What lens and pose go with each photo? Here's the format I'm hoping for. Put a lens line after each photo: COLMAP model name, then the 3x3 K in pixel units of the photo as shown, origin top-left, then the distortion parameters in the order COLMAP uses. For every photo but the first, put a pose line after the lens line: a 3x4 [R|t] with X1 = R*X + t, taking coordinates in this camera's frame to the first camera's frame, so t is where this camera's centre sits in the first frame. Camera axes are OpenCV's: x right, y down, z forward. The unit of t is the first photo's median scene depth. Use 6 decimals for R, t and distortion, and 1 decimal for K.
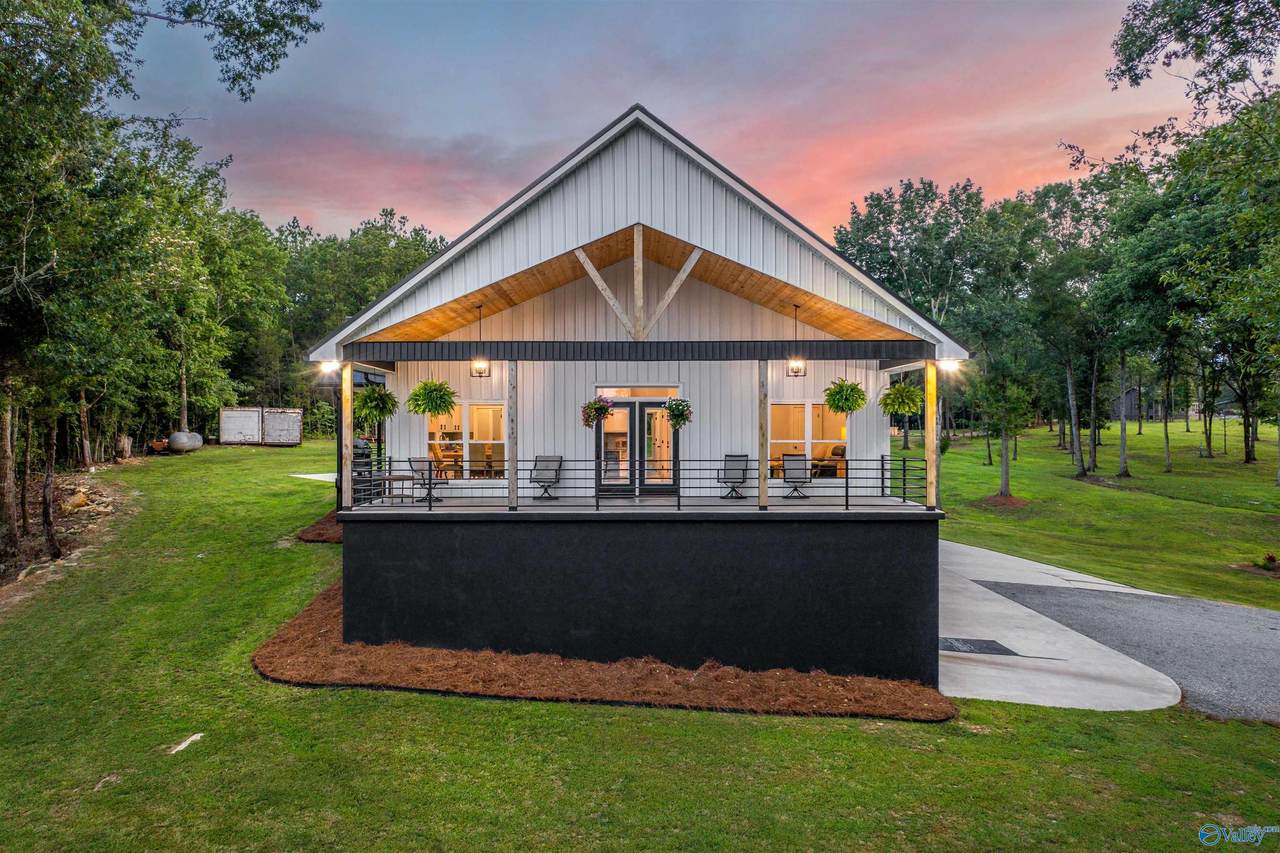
lens RADIAL K [[1033.5, 0, 640.0], [0, 1033.5, 436.4], [0, 0, 1]] dist [-0.008892, -0.003100]
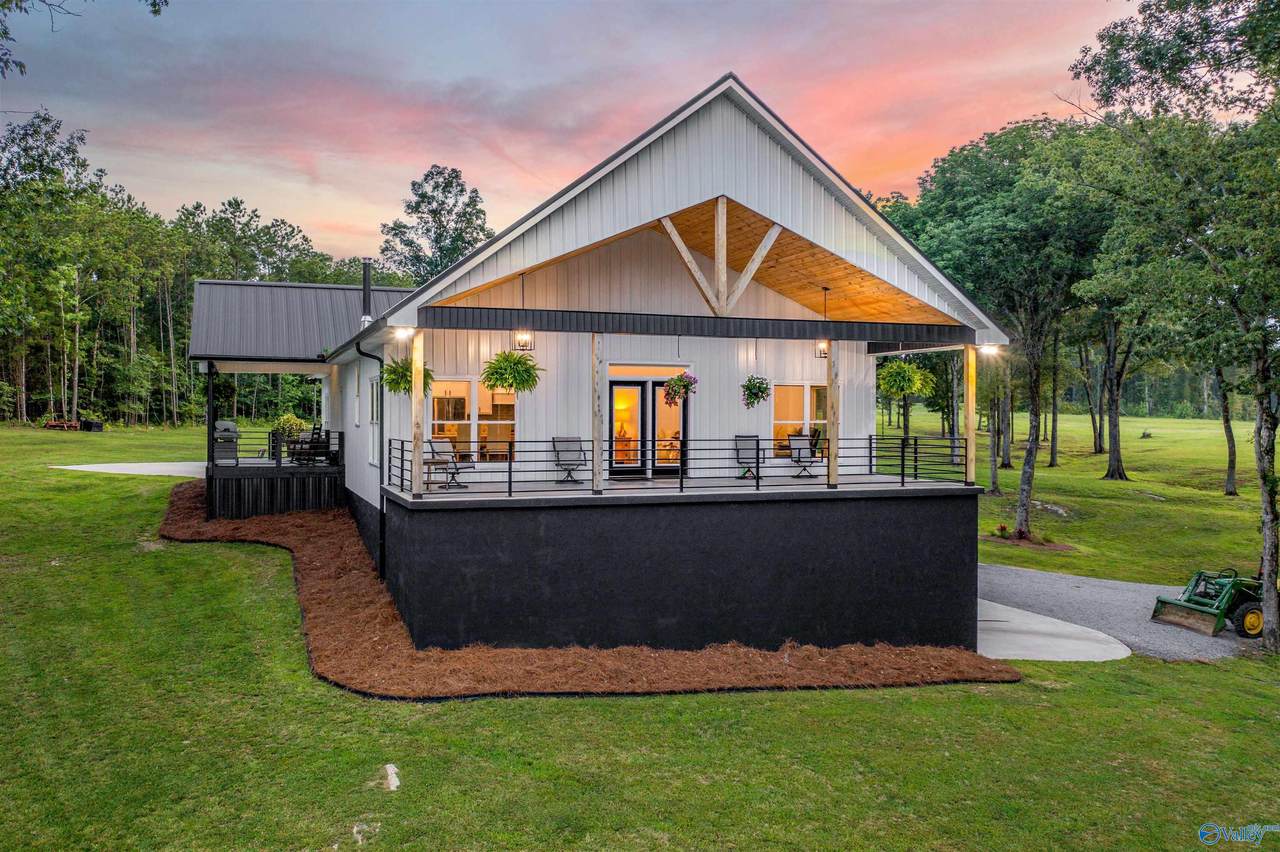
lens RADIAL K [[1049.3, 0, 640.0], [0, 1049.3, 426.0], [0, 0, 1]] dist [-0.013594, -0.000175]
pose [[0.939233, 0.000336, 0.343280, -0.414697], [-0.001220, 0.999996, 0.002358, 0.008122], [-0.343278, -0.002634, 0.939230, 0.101838]]
